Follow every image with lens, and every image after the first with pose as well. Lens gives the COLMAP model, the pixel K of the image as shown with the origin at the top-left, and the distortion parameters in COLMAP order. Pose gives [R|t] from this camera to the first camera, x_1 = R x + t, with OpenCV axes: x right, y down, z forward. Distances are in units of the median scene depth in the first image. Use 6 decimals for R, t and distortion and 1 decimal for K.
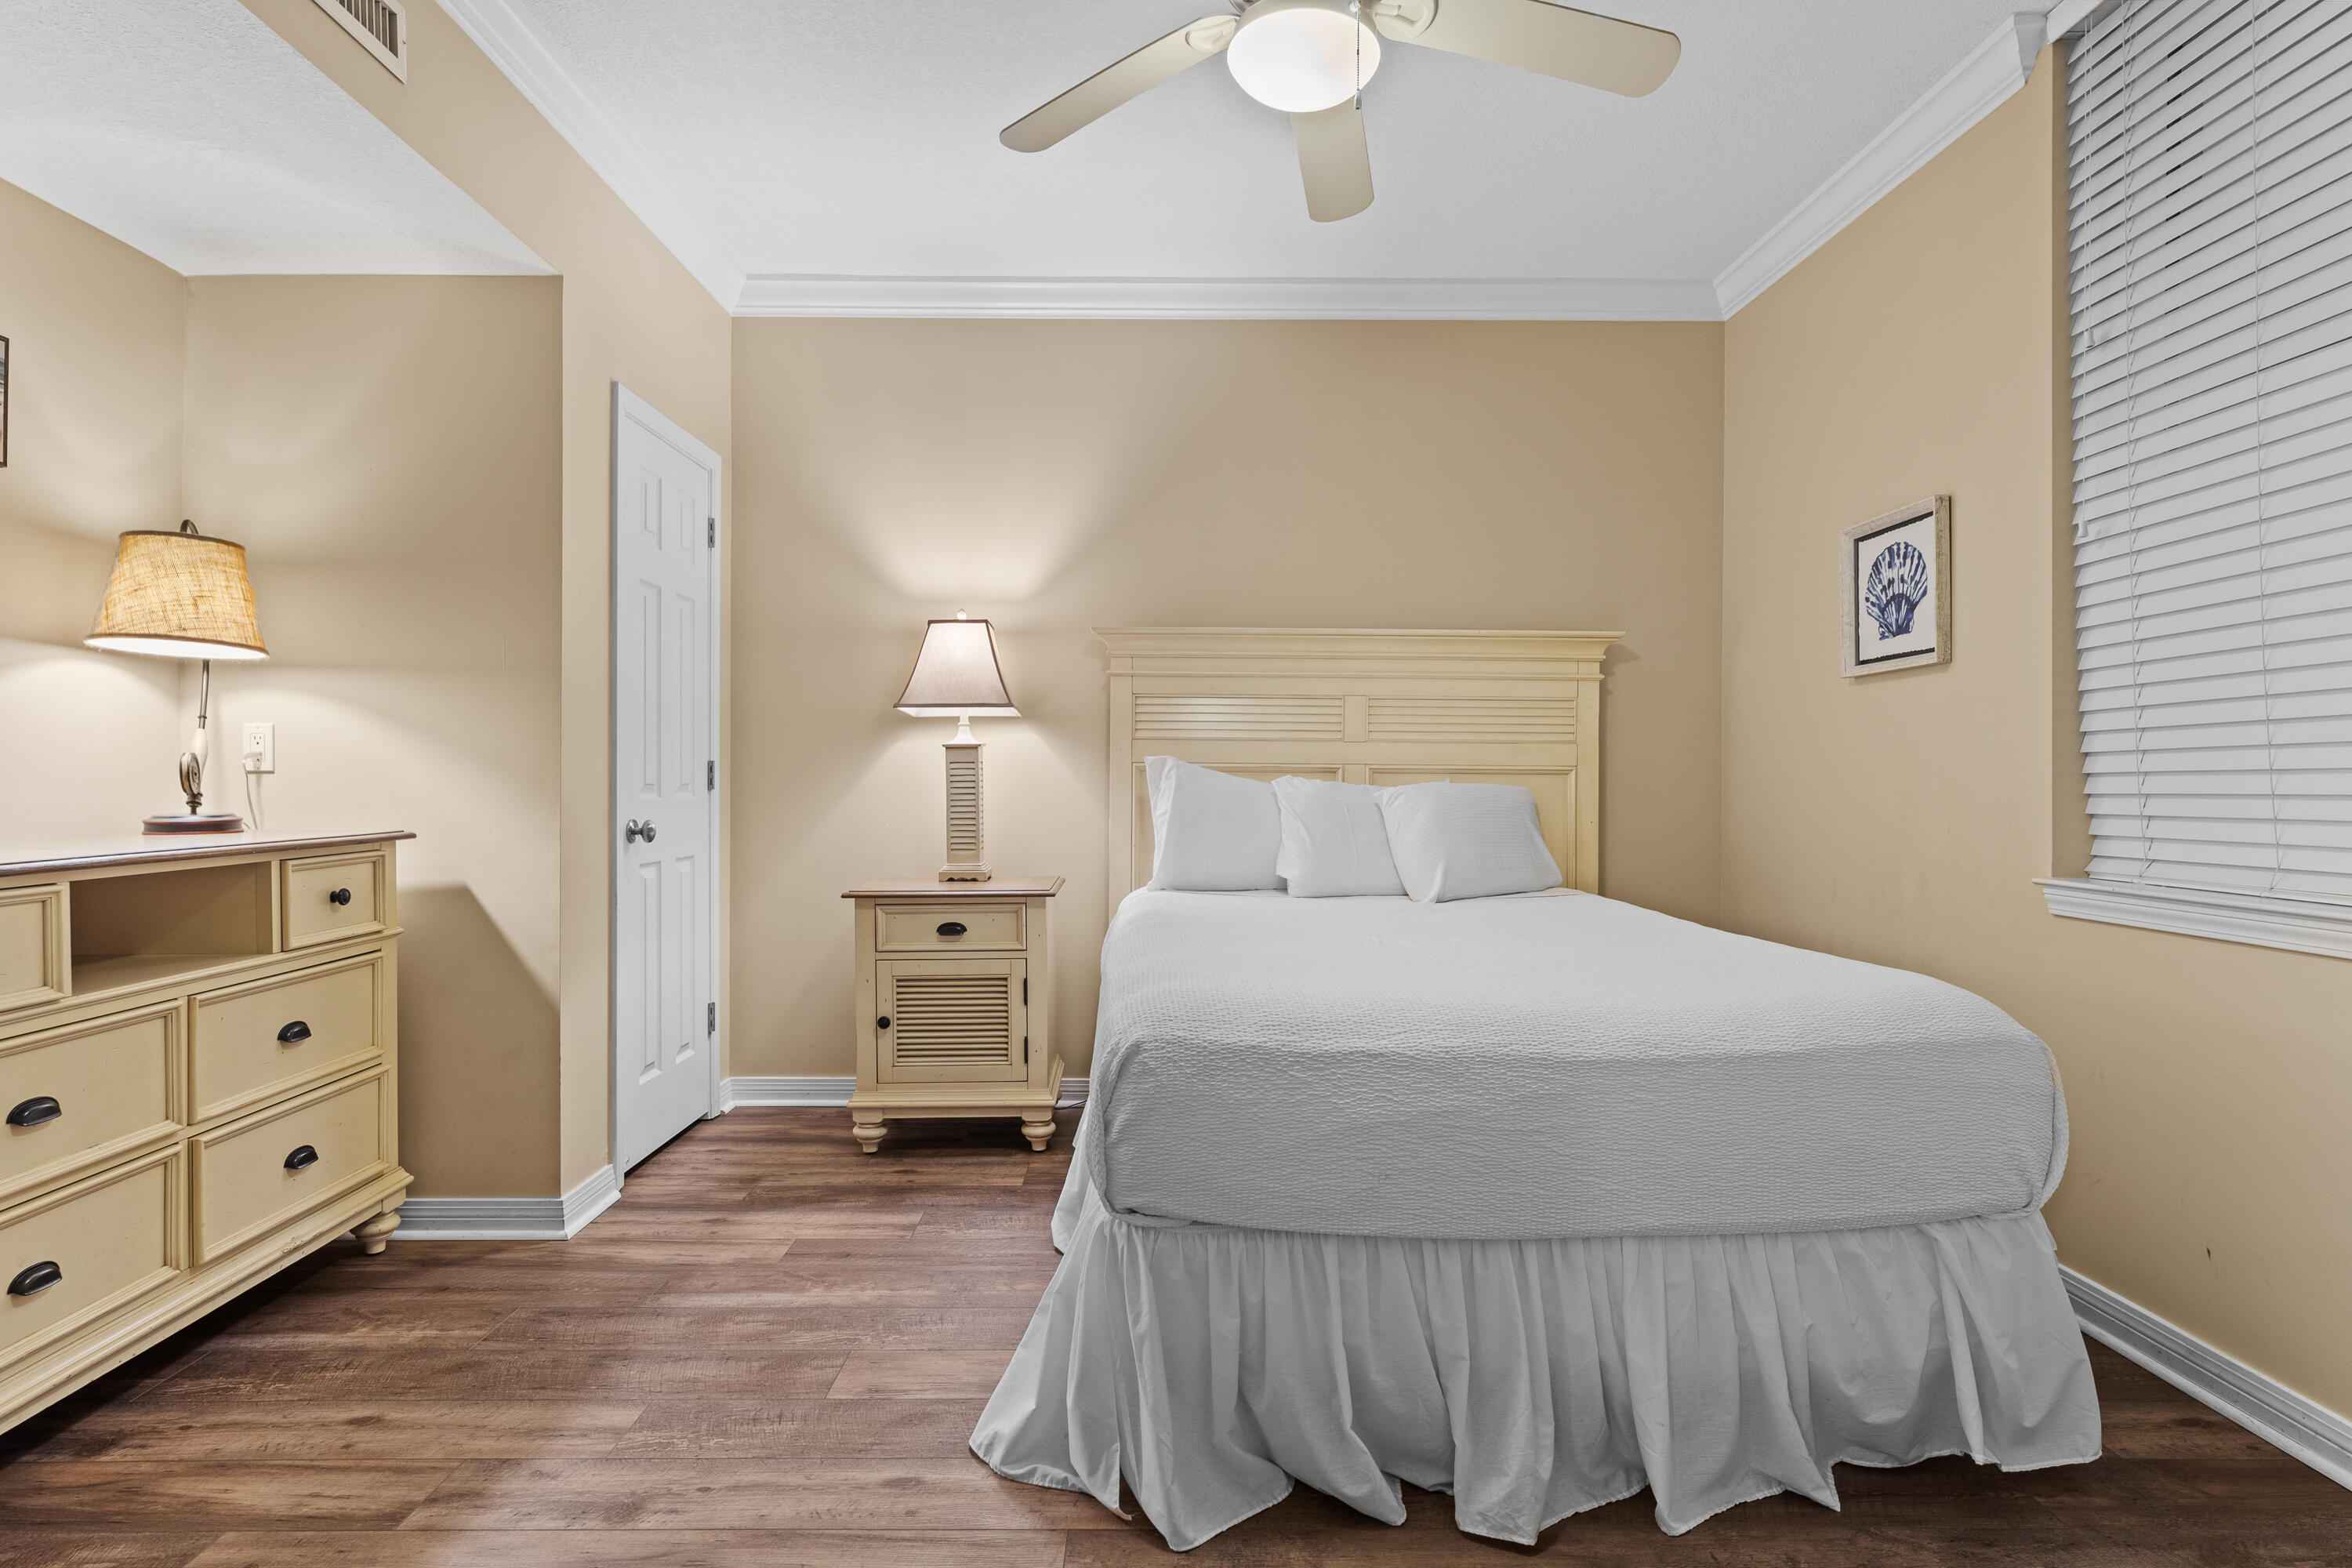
lens RADIAL K [[1185.2, 0, 1156.3], [0, 1185.2, 779.8], [0, 0, 1]] dist [0.000315, -0.000283]
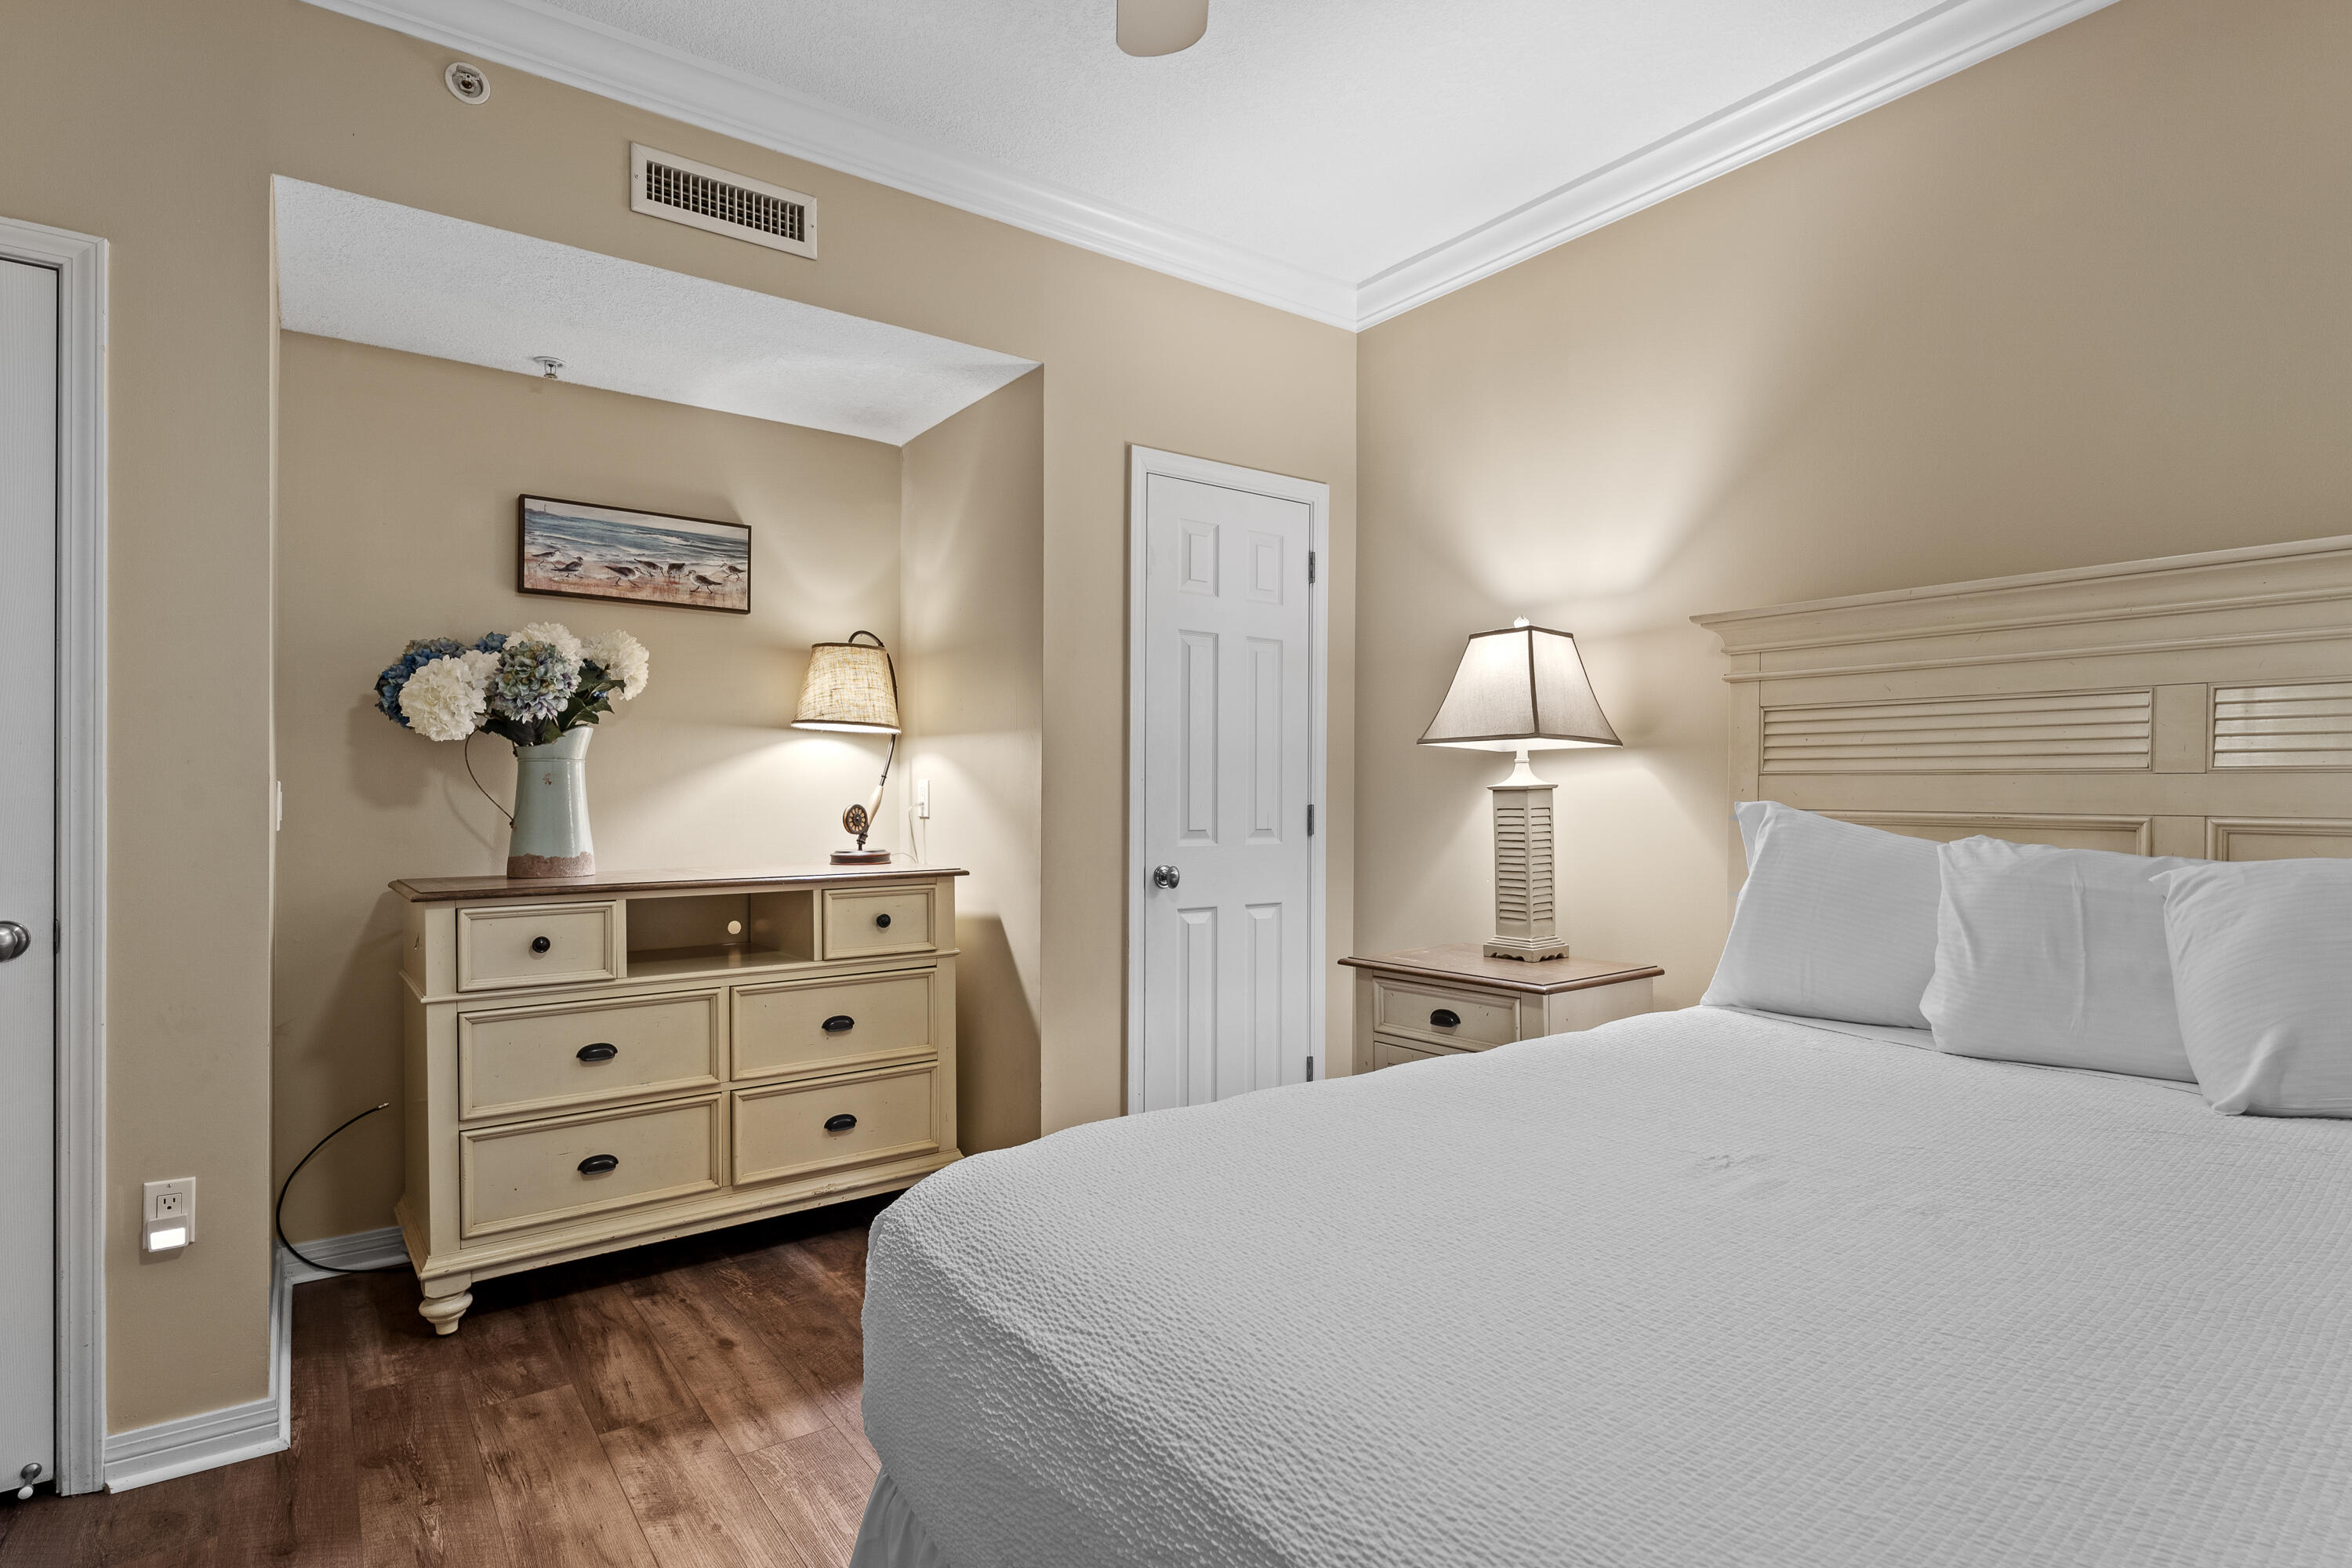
lens RADIAL K [[1185.2, 0, 1162.5], [0, 1185.2, 798.7], [0, 0, 1]] dist [0.000315, -0.000283]
pose [[0.590812, 0.000309, -0.806809, 0.475953], [-0.003236, 0.999993, -0.001987, -0.027246], [0.806803, 0.003785, 0.590809, 0.485421]]
